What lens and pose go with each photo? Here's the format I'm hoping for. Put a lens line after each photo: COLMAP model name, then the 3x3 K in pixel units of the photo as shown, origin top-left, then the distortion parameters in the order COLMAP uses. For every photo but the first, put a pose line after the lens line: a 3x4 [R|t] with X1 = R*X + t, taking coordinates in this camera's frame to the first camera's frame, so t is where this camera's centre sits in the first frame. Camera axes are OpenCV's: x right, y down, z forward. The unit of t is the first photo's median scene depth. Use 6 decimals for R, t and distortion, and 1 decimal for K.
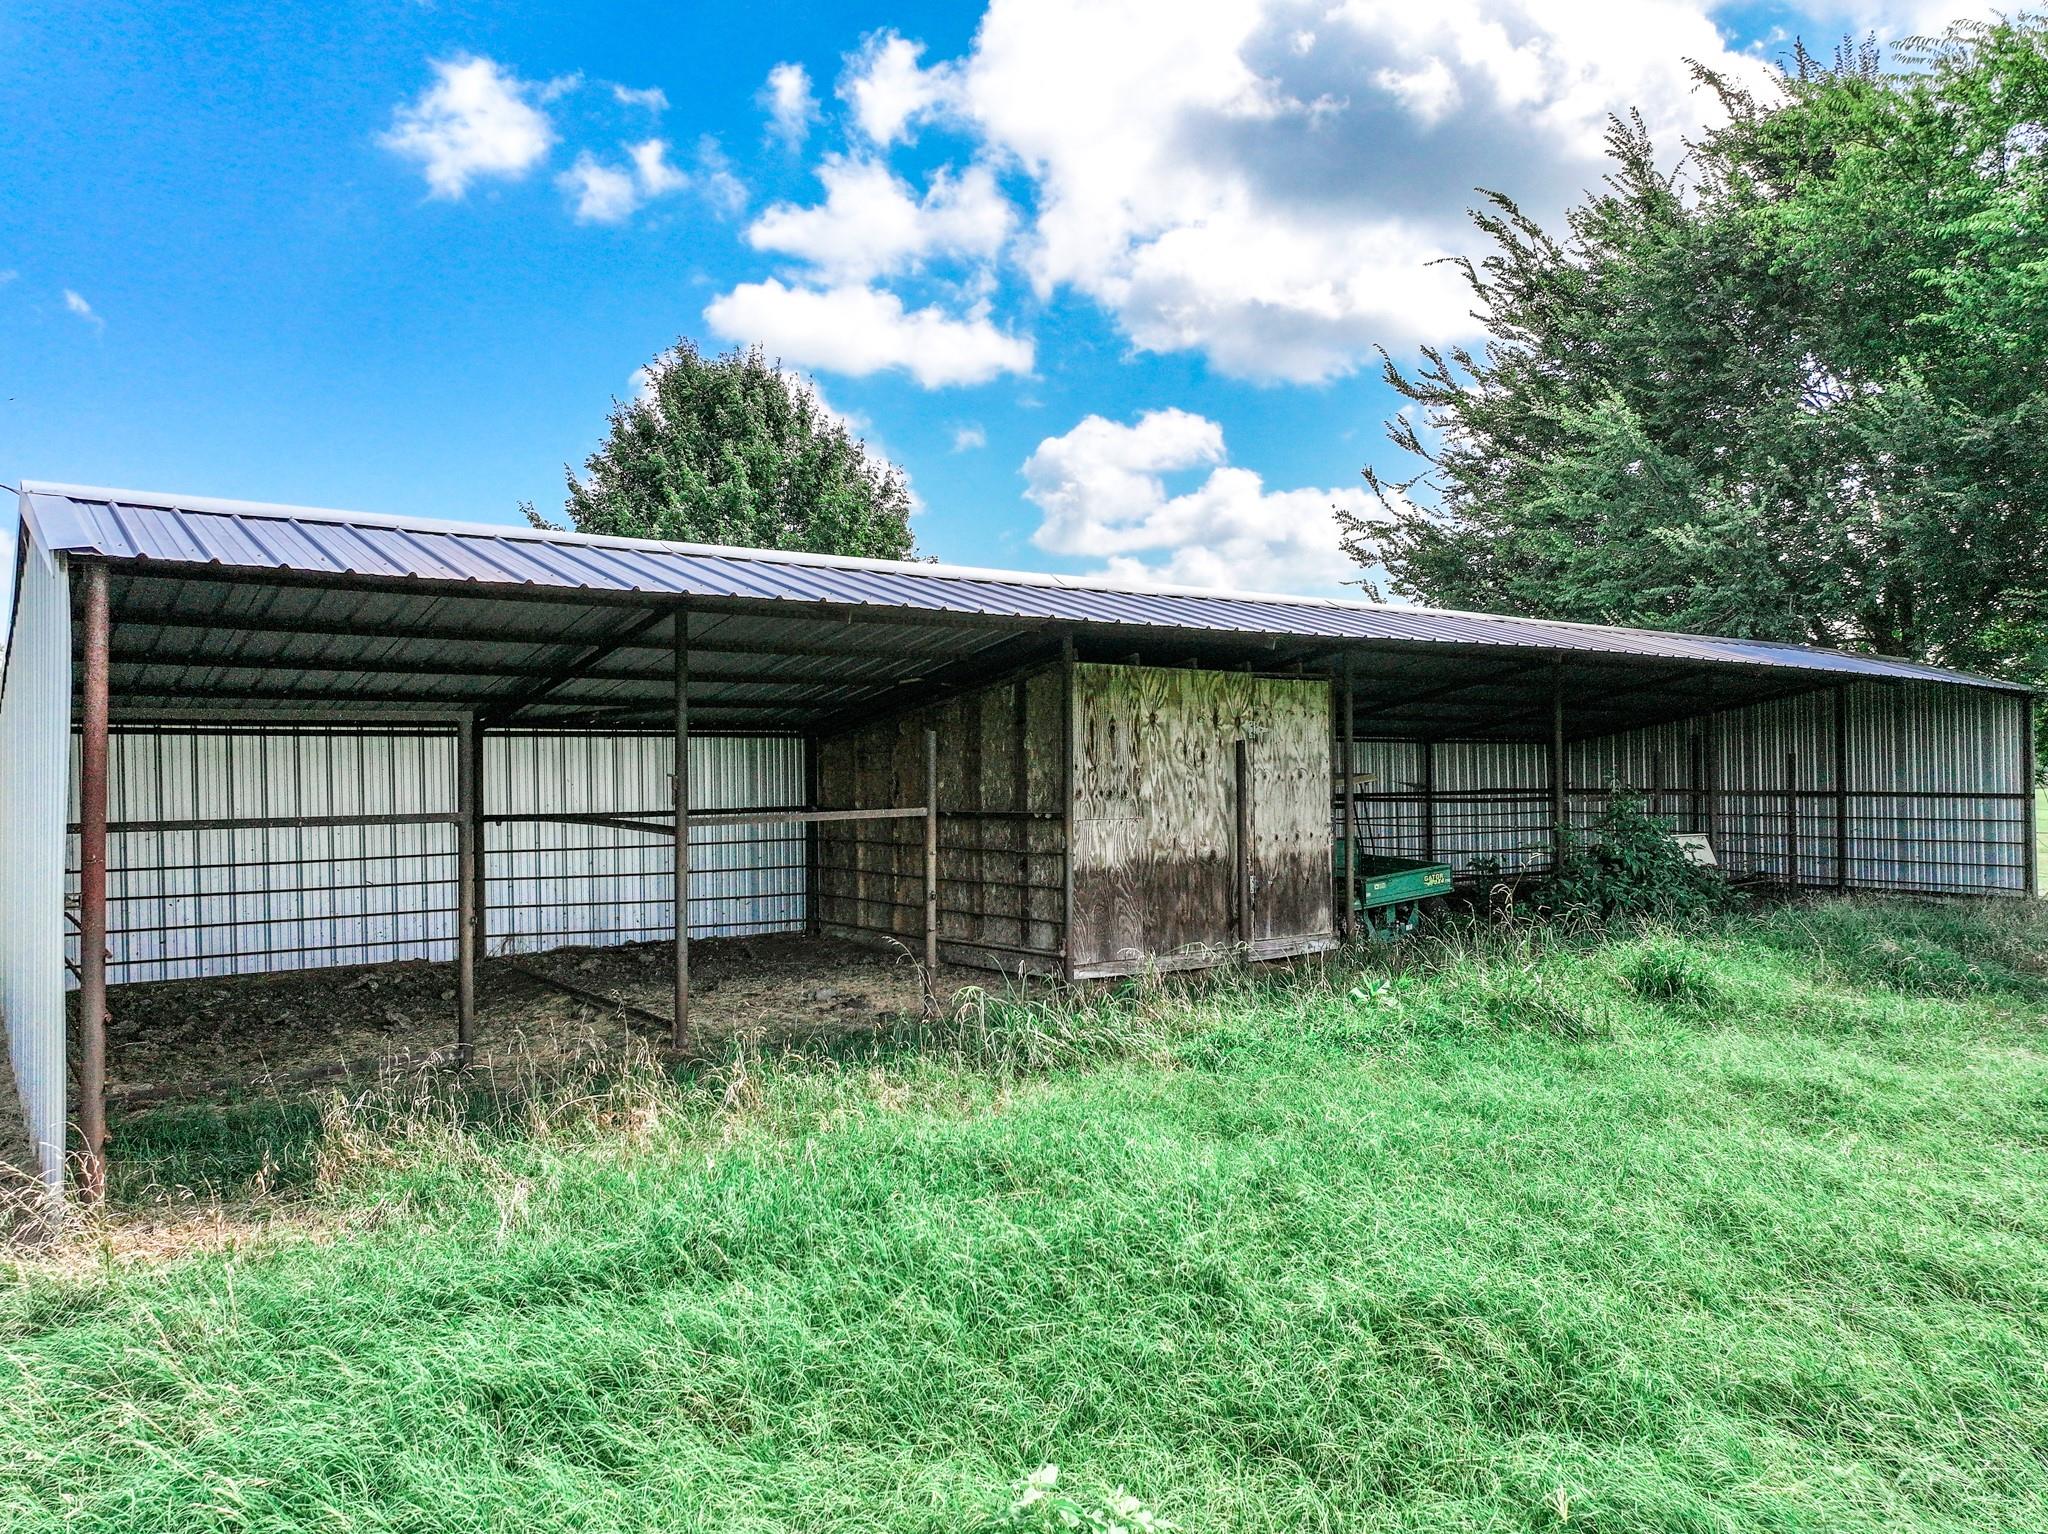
lens RADIAL K [[1447.1, 0, 1053.4], [0, 1447.1, 766.4], [0, 0, 1]] dist [0.030358, 0.000358]
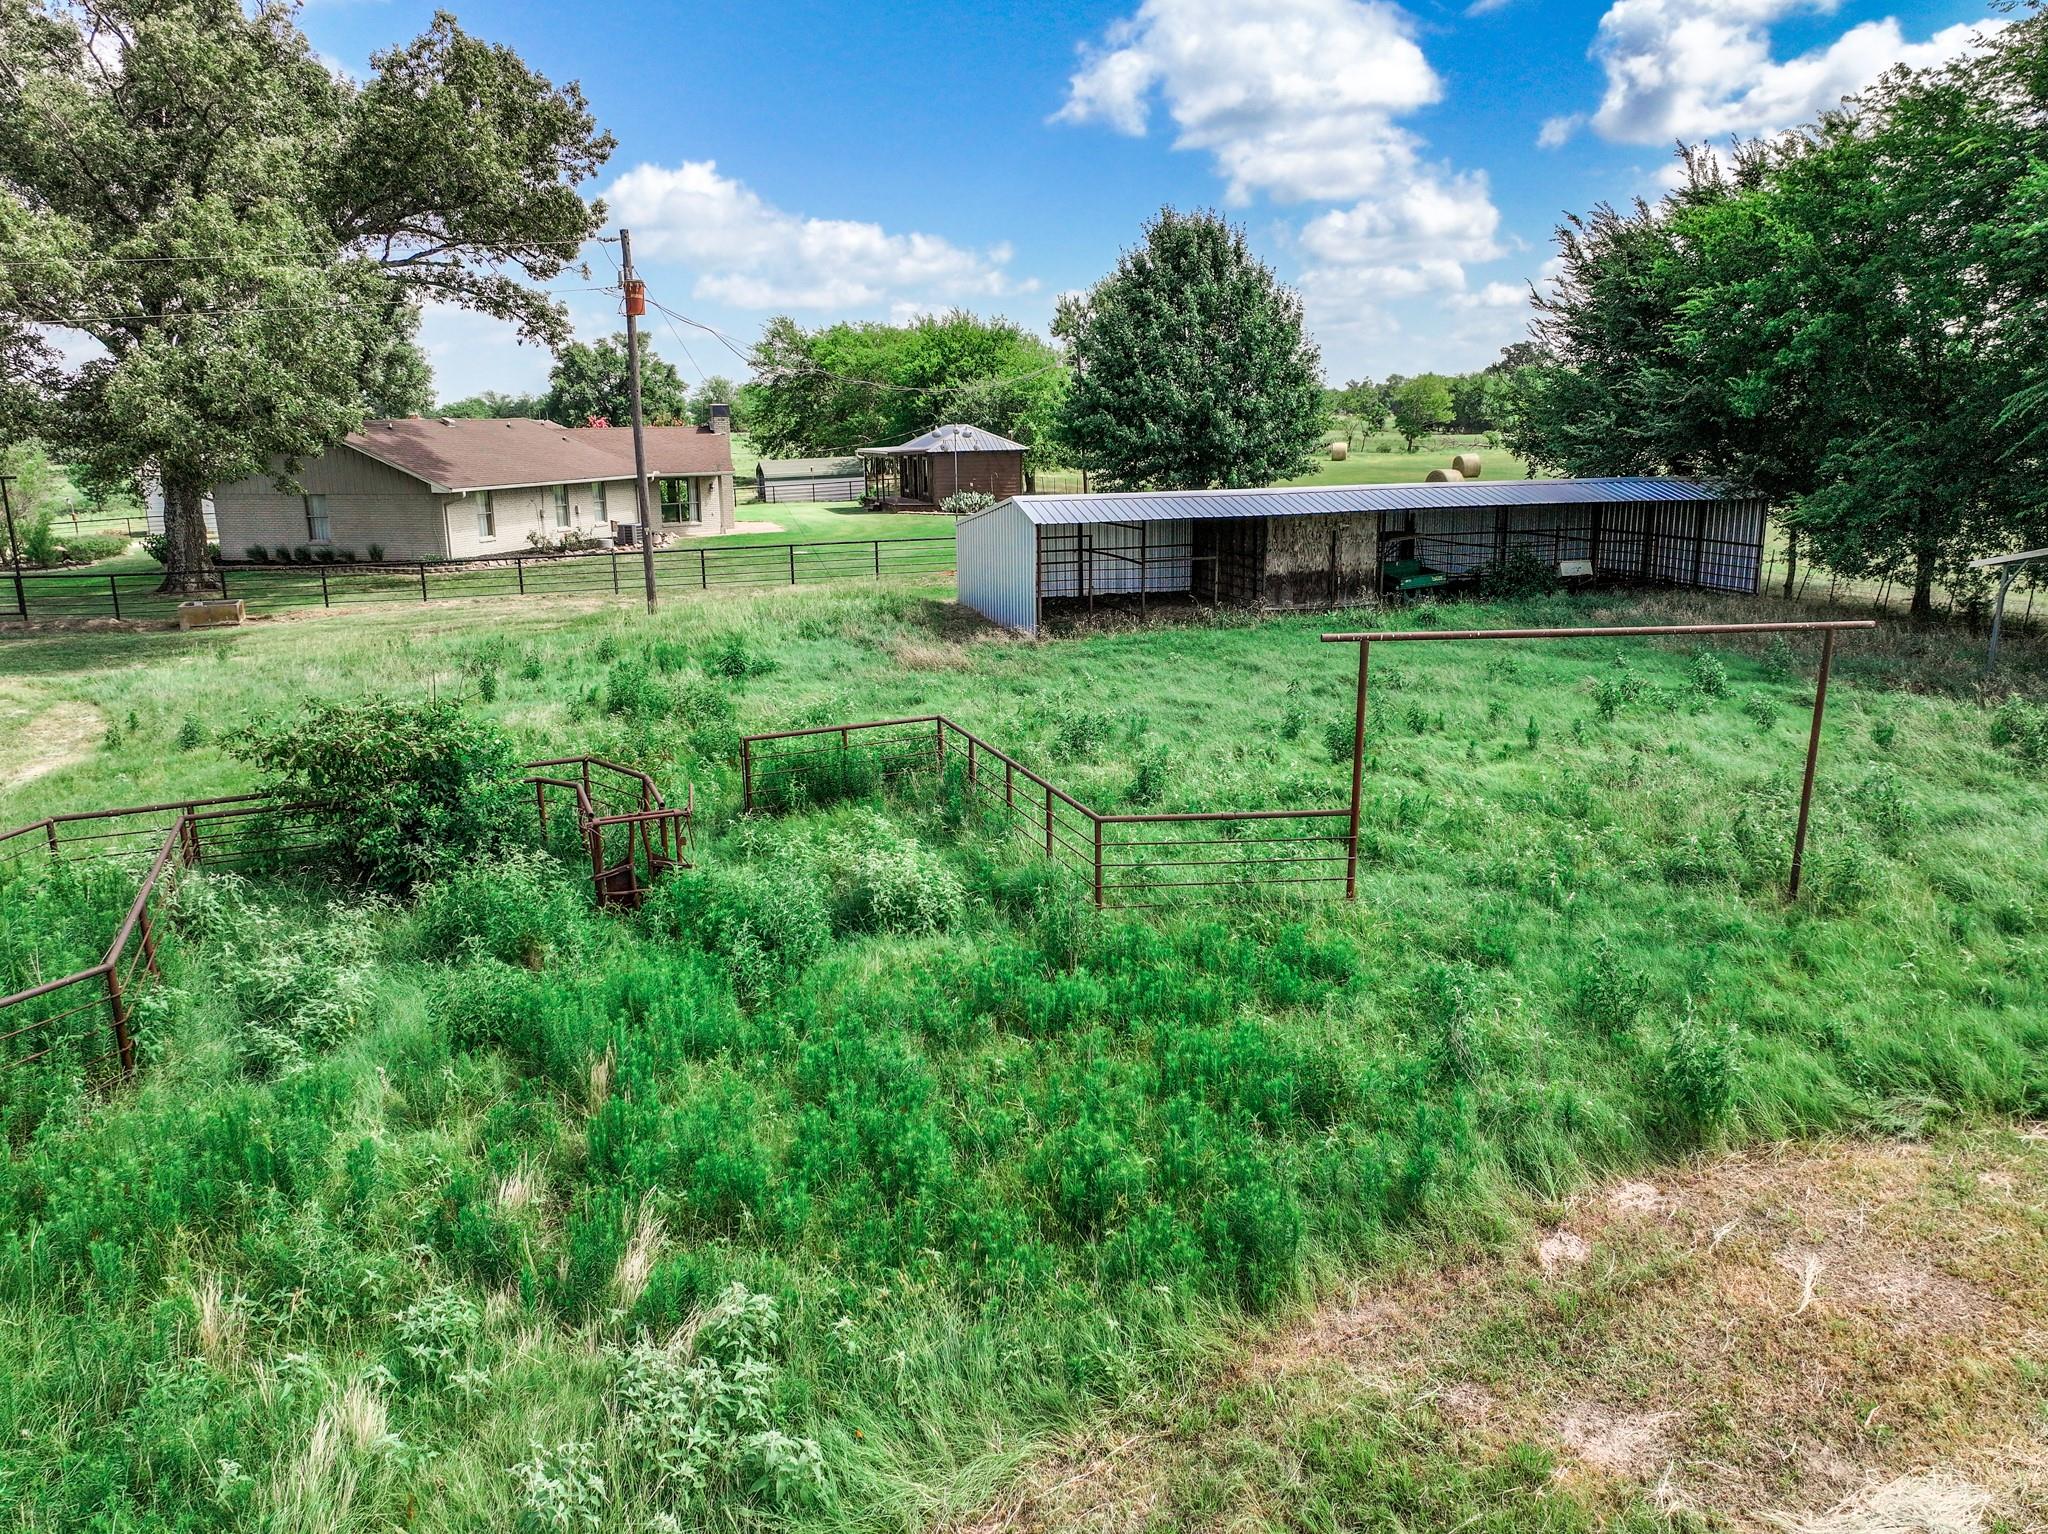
lens RADIAL K [[1447.1, 0, 1053.4], [0, 1447.1, 766.4], [0, 0, 1]] dist [0.030358, 0.000358]
pose [[0.946017, 0.078241, -0.314533, 0.528441], [-0.001332, 0.971357, 0.237619, -0.239581], [0.324115, -0.224373, 0.919025, -1.874908]]
